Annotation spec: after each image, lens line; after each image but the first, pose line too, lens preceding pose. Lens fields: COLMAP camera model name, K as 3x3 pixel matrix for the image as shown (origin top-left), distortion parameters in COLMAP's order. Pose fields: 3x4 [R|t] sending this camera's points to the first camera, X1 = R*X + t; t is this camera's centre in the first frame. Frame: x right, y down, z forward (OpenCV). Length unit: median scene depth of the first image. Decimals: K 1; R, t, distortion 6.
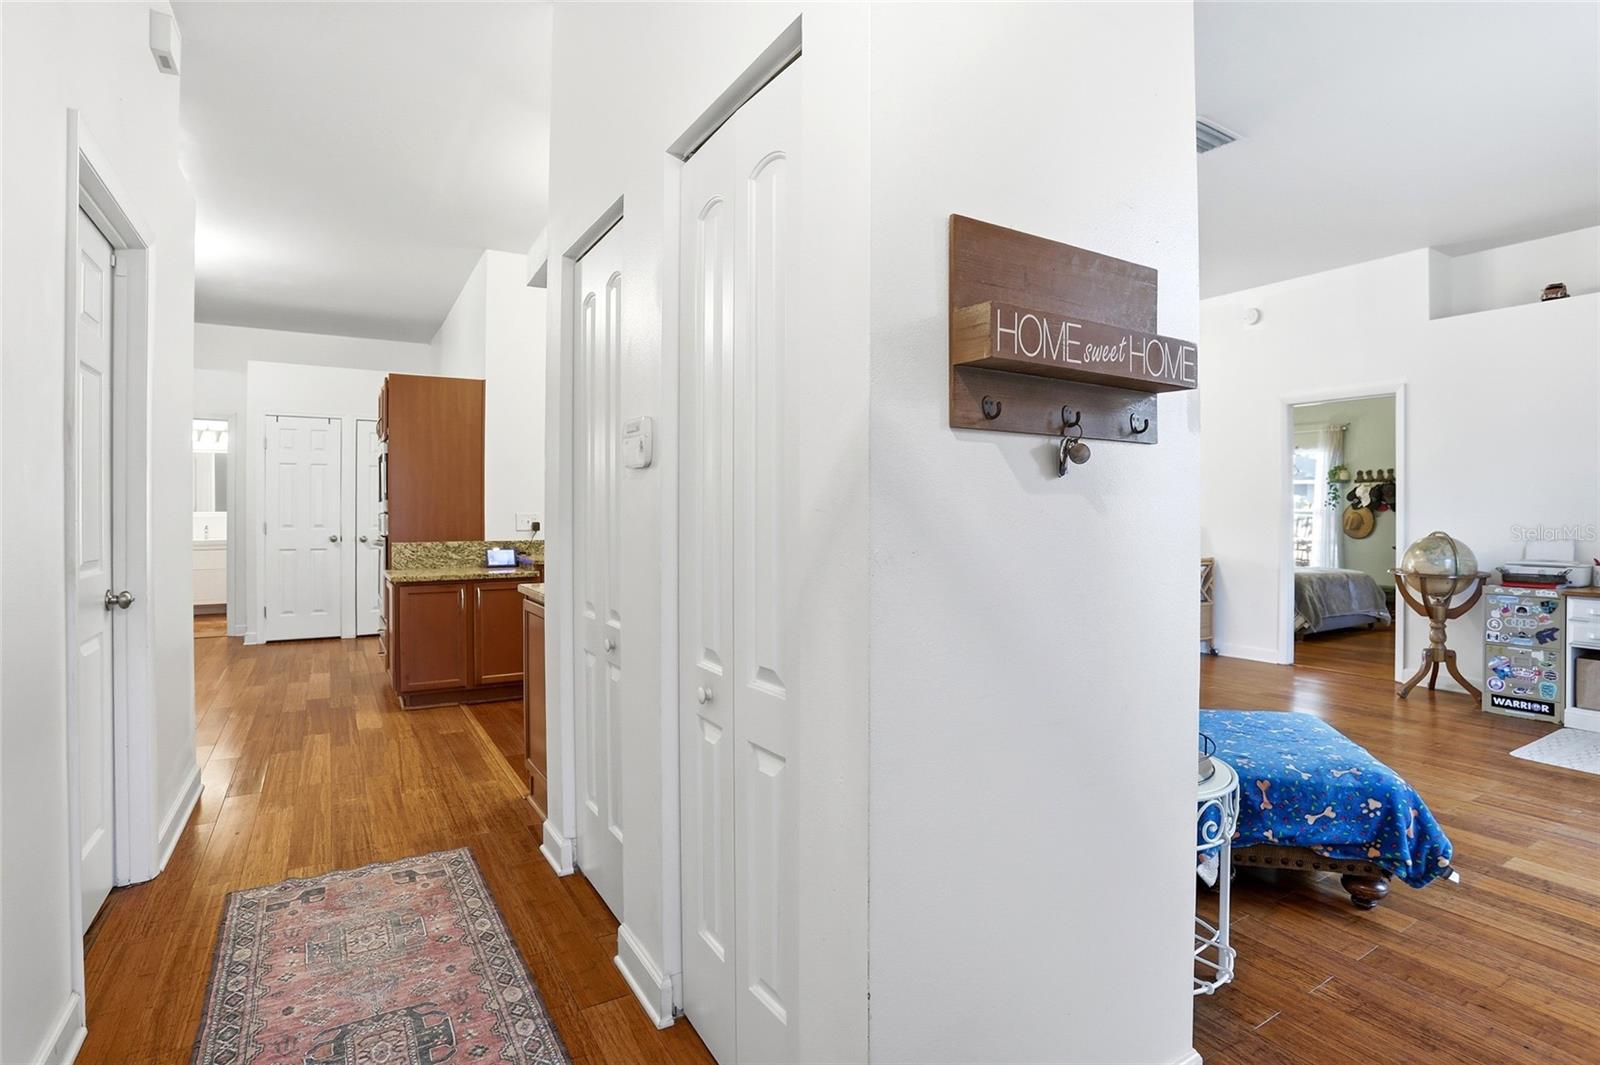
lens RADIAL K [[792.3, 0, 799.1], [0, 792.3, 513.7], [0, 0, 1]] dist [-0.043259, 0.000024]
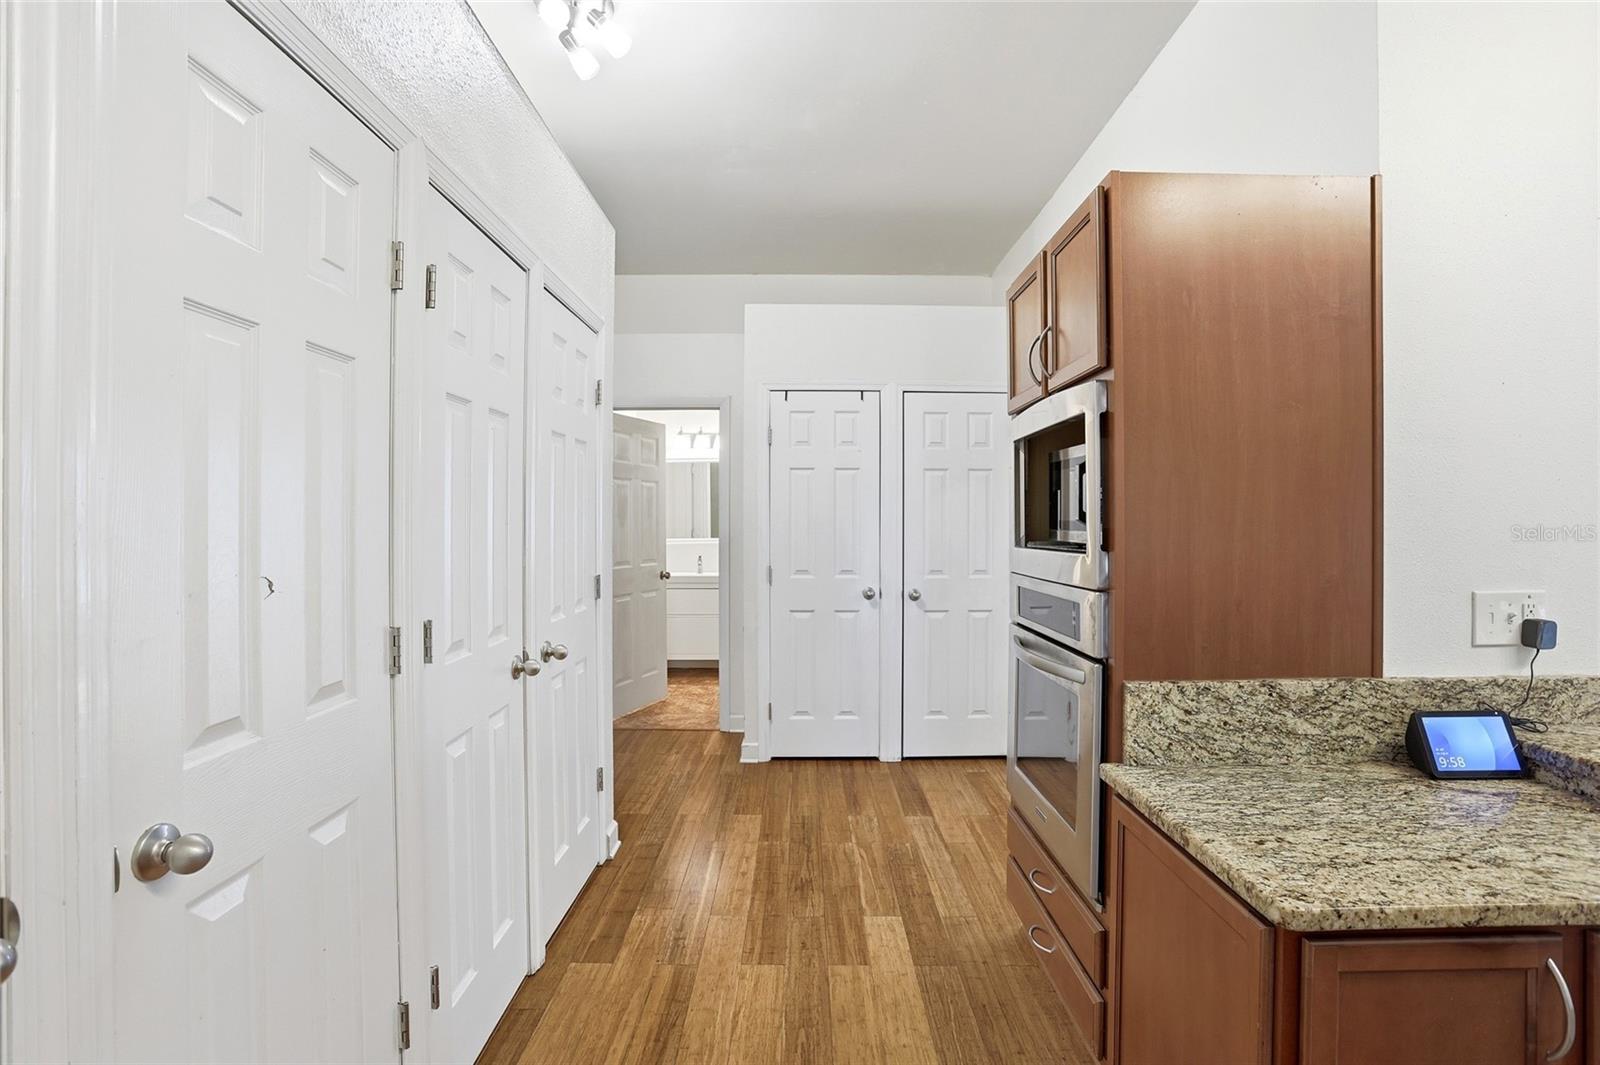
lens RADIAL K [[791.8, 0, 807.3], [0, 791.8, 525.6], [0, 0, 1]] dist [-0.026753, 0.000088]
pose [[0.859950, -0.000664, -0.510379, -0.338894], [0.001724, 0.999997, 0.001603, -0.021405], [0.510376, -0.002259, 0.859948, 0.471116]]
